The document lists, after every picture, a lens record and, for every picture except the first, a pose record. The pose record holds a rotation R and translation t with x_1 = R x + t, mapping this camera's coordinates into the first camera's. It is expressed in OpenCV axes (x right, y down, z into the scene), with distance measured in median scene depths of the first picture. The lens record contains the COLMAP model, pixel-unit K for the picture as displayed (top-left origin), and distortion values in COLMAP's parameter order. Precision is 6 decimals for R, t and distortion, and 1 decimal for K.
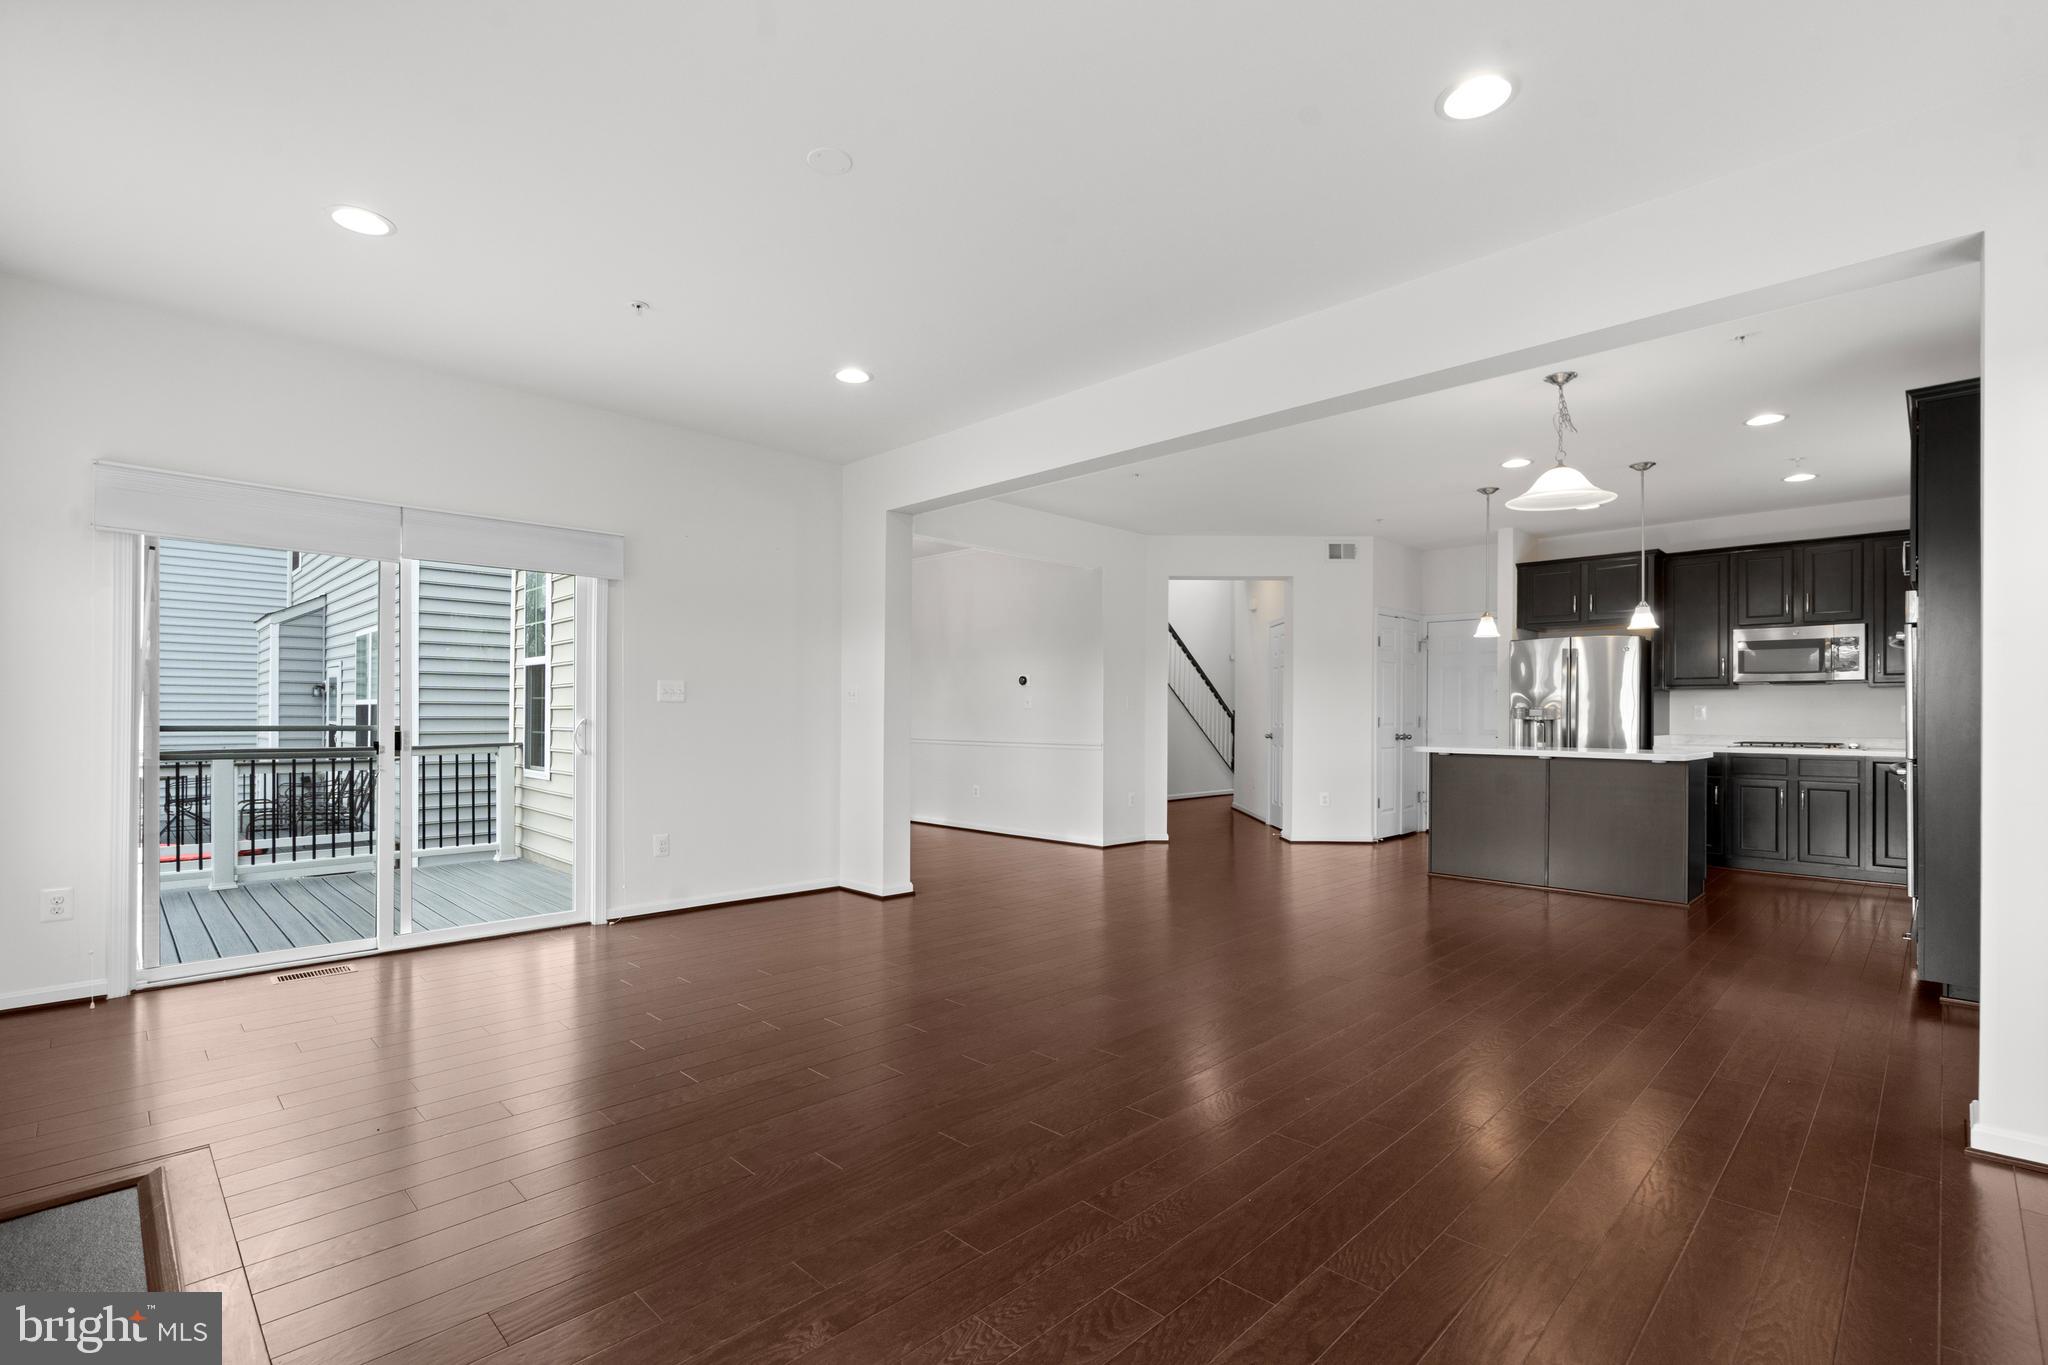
lens RADIAL K [[921.1, 0, 1028.0], [0, 921.1, 714.7], [0, 0, 1]] dist [0.000080, 0.007384]
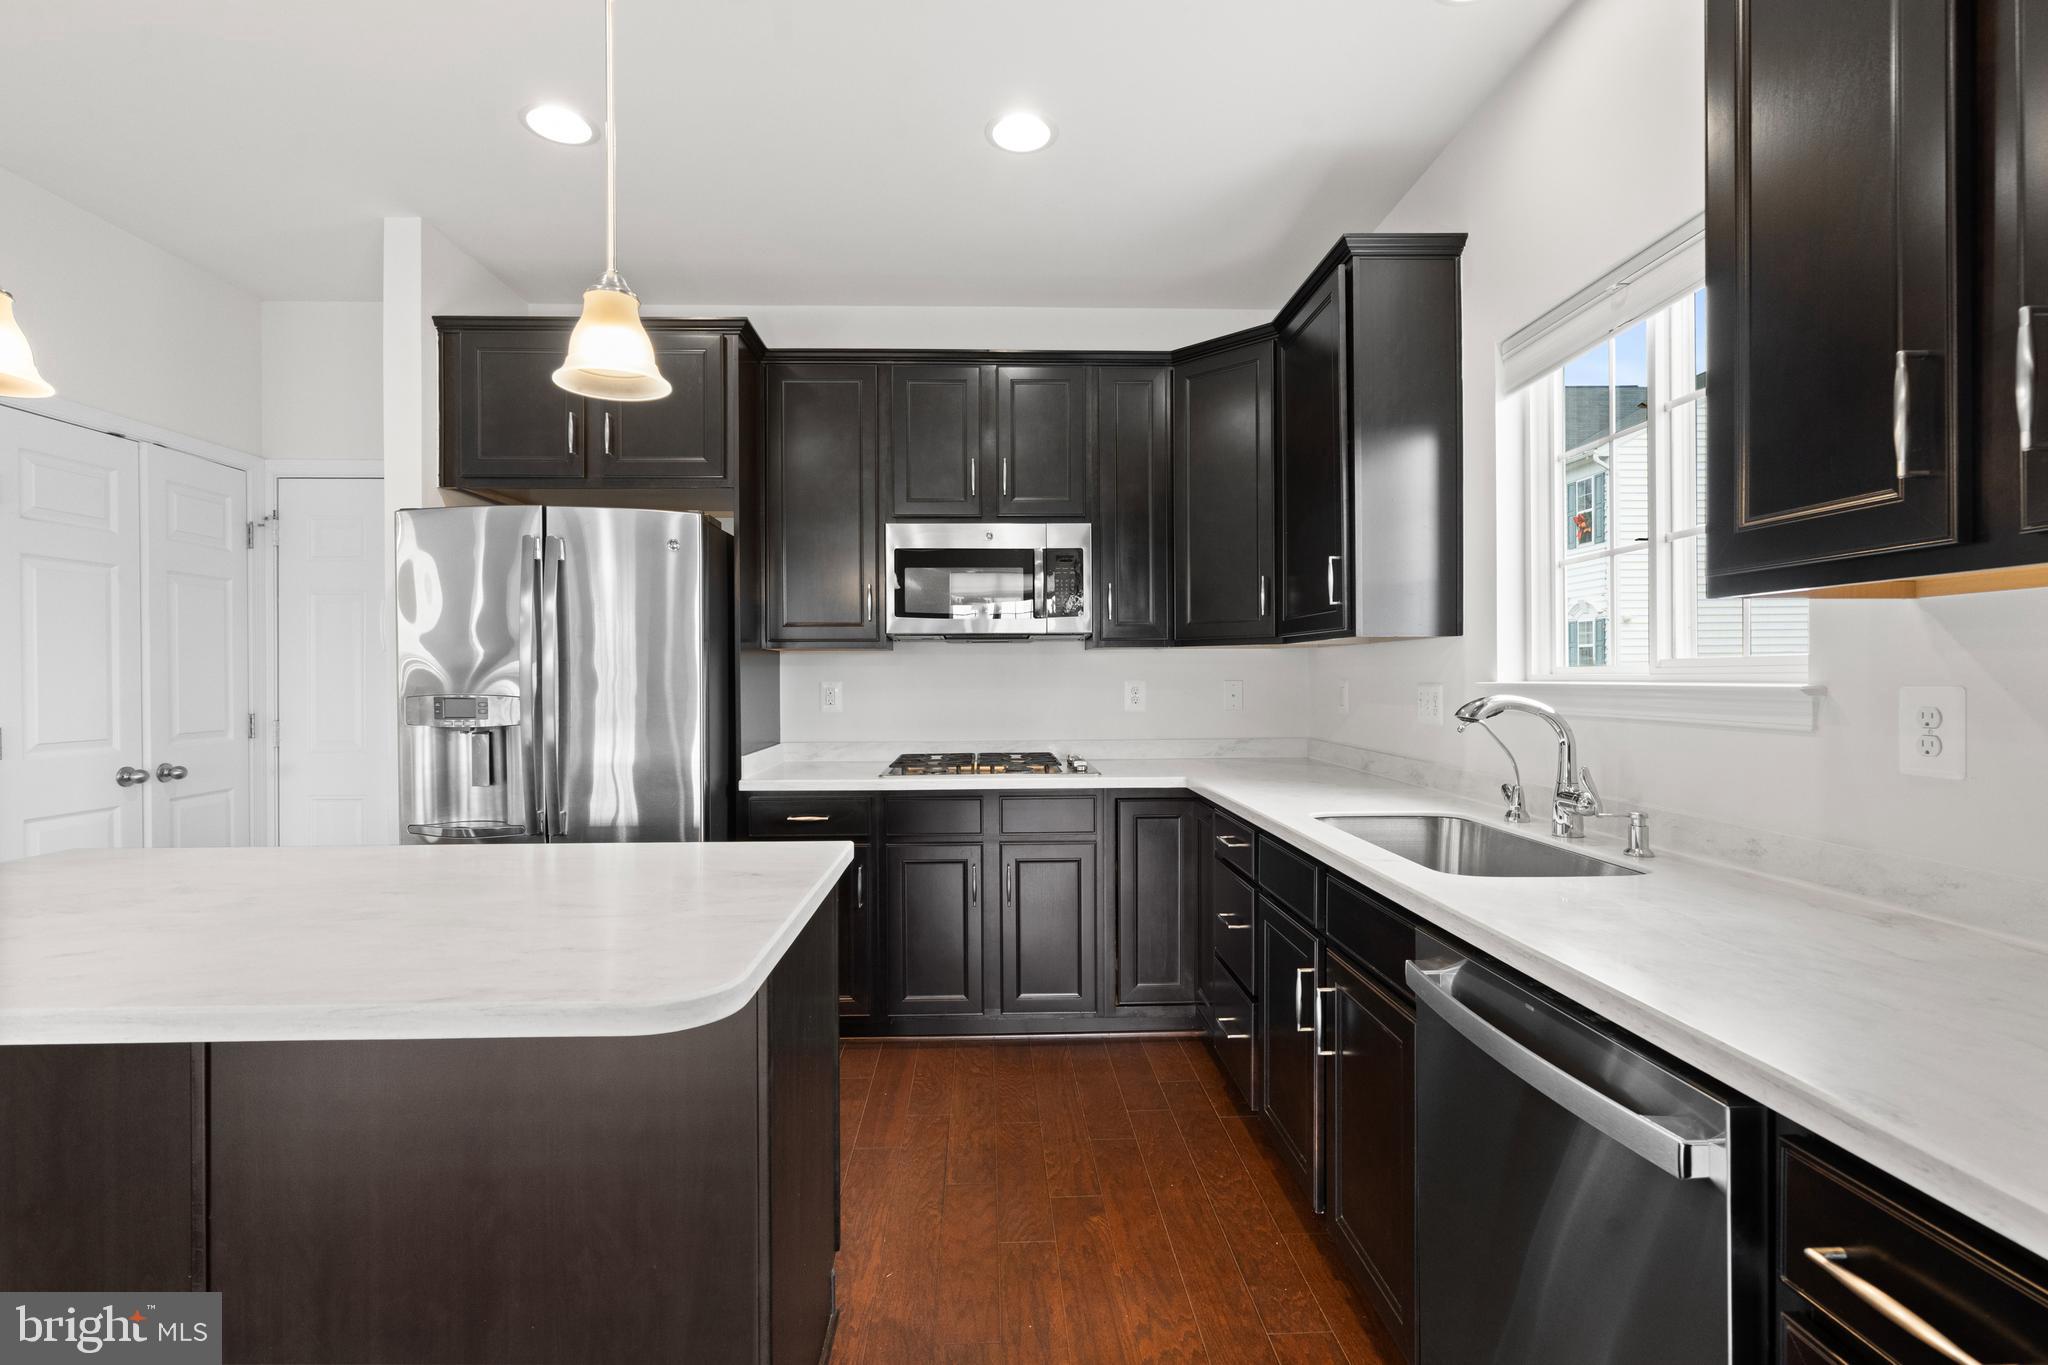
lens RADIAL K [[923.4, 0, 1014.7], [0, 923.4, 680.5], [0, 0, 1]] dist [-0.000351, 0.000246]
pose [[0.690544, -0.012739, 0.723178, 0.452818], [0.009081, 0.999919, 0.008942, -0.014913], [-0.723233, 0.000393, 0.690604, 0.607707]]
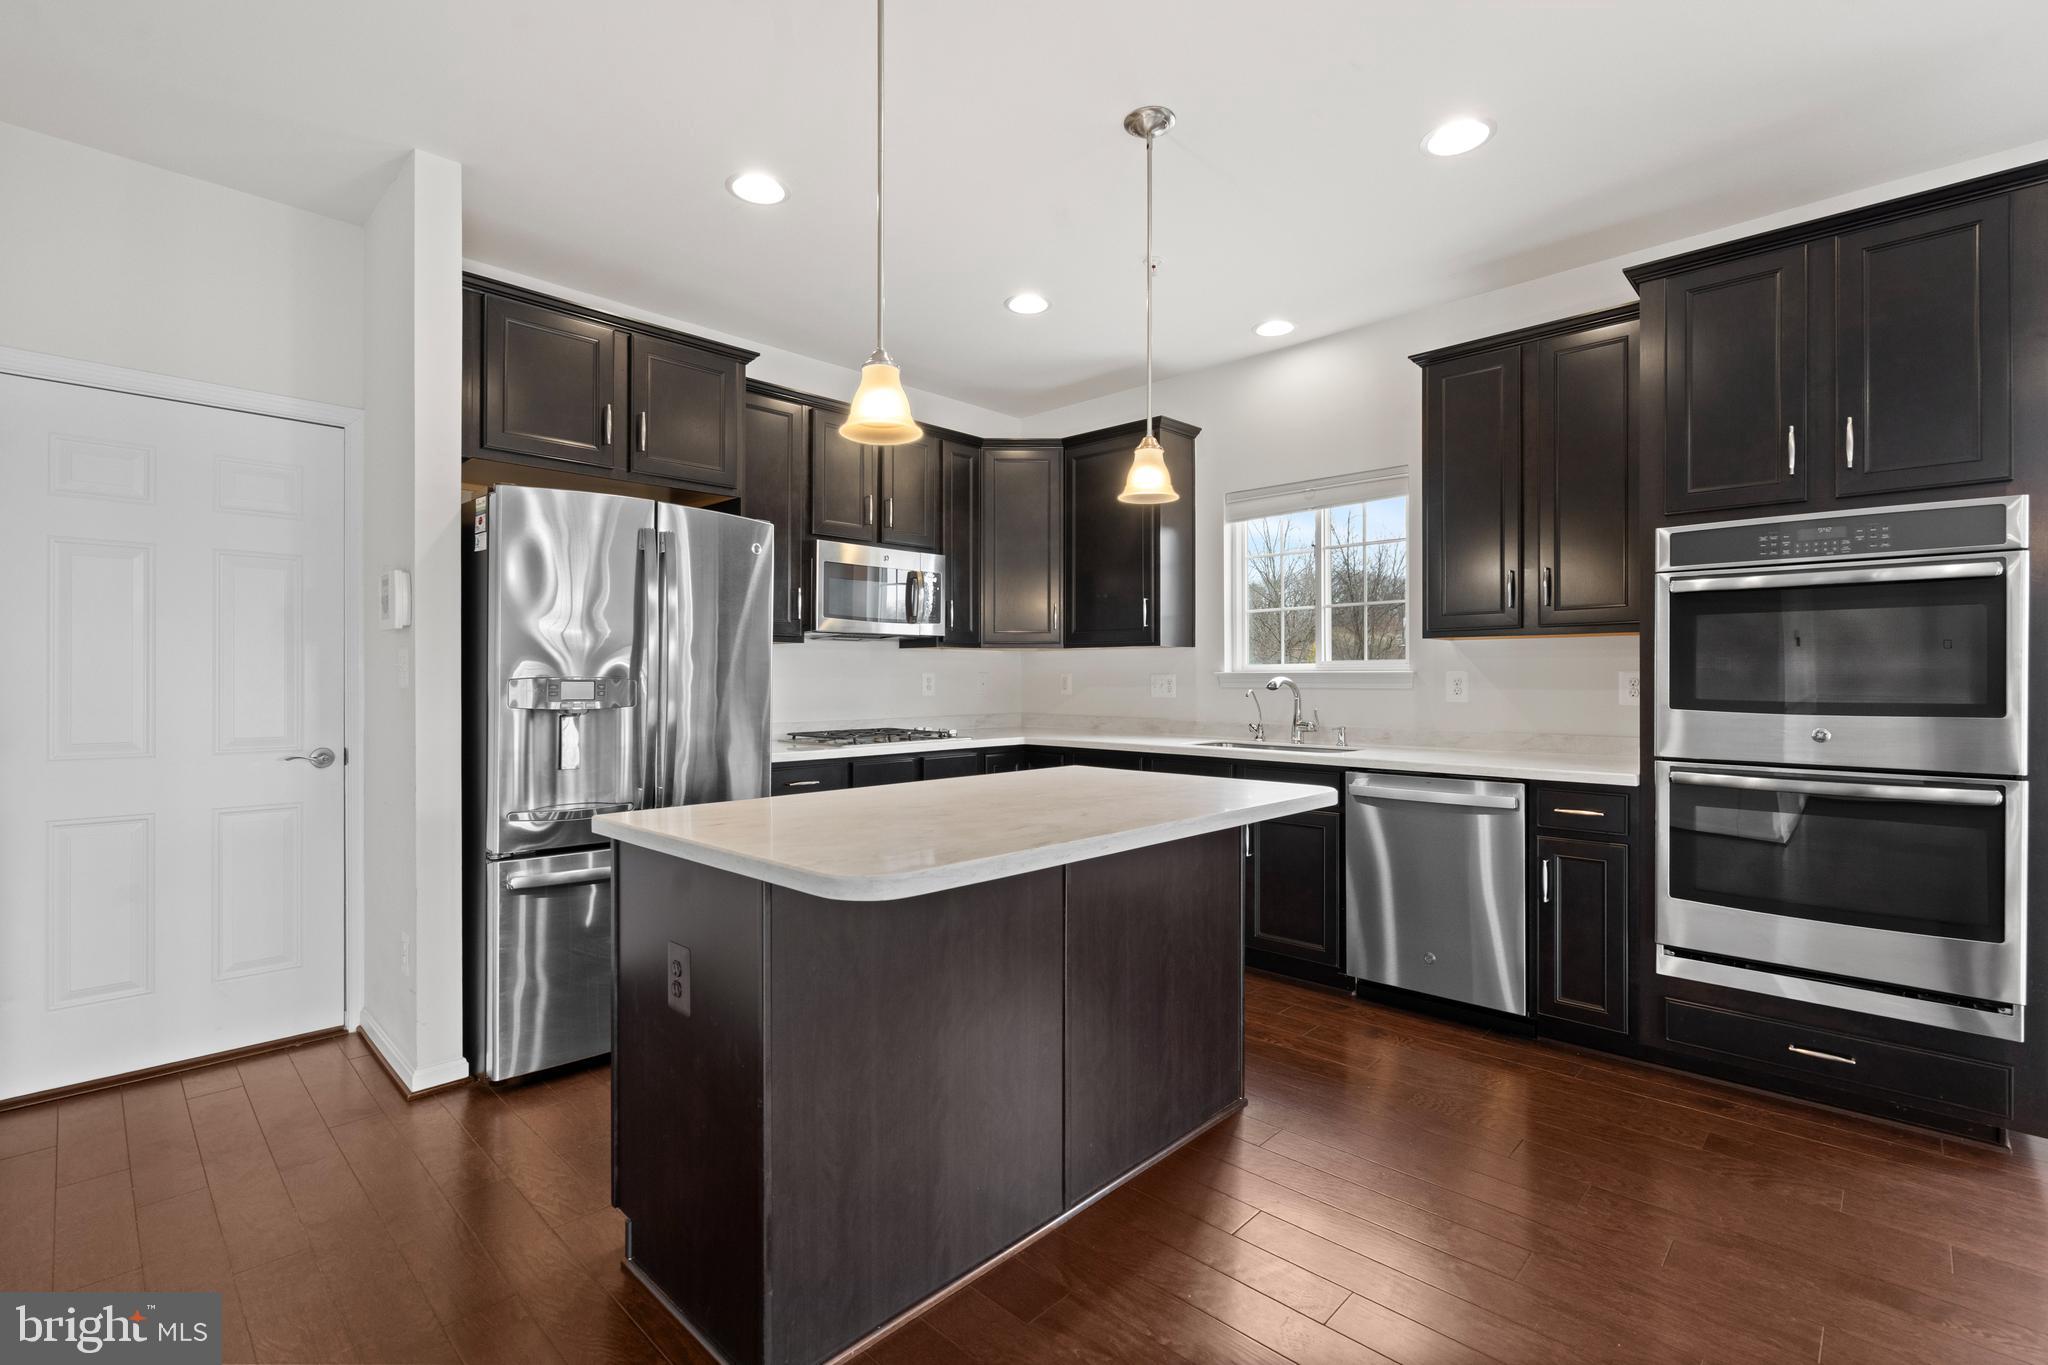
lens RADIAL K [[923.4, 0, 1014.7], [0, 923.4, 680.5], [0, 0, 1]] dist [-0.000351, 0.000246]
pose [[-0.005092, -0.009250, 0.999944, 0.186203], [-0.000565, 0.999957, 0.009248, -0.009964], [-0.999987, -0.000518, -0.005097, 0.854932]]
